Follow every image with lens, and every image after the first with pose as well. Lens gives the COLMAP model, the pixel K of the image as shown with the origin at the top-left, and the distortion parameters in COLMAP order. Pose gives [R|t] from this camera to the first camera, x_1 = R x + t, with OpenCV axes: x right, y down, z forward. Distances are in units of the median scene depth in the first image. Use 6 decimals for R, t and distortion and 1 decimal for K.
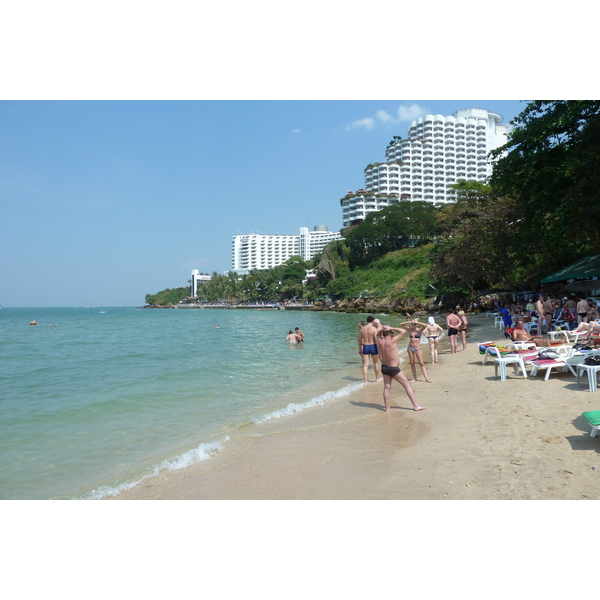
lens RADIAL K [[440.6, 0, 296.9], [0, 440.6, 300.3], [0, 0, 1]] dist [-0.054073, 0.015583]
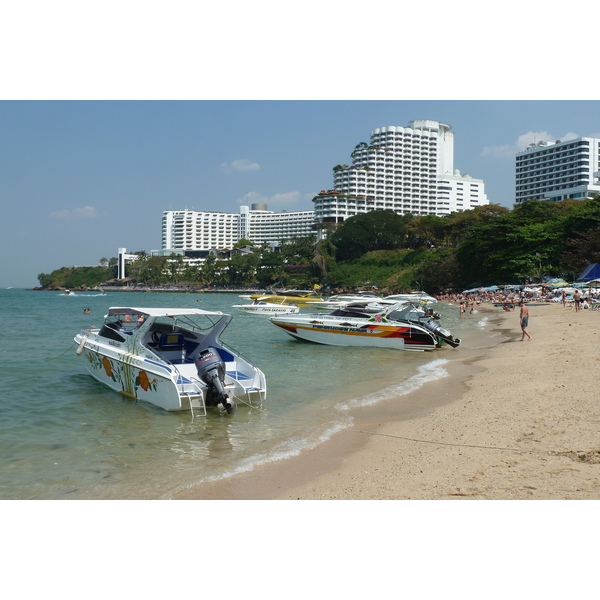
lens RADIAL K [[657.2, 0, 302.6], [0, 657.2, 299.1], [0, 0, 1]] dist [-0.033521, 0.000000]
pose [[0.970934, 0.015194, 0.238865, -0.317703], [-0.020864, 0.999557, 0.021229, -0.004364], [-0.238437, -0.025596, 0.970821, -0.610487]]
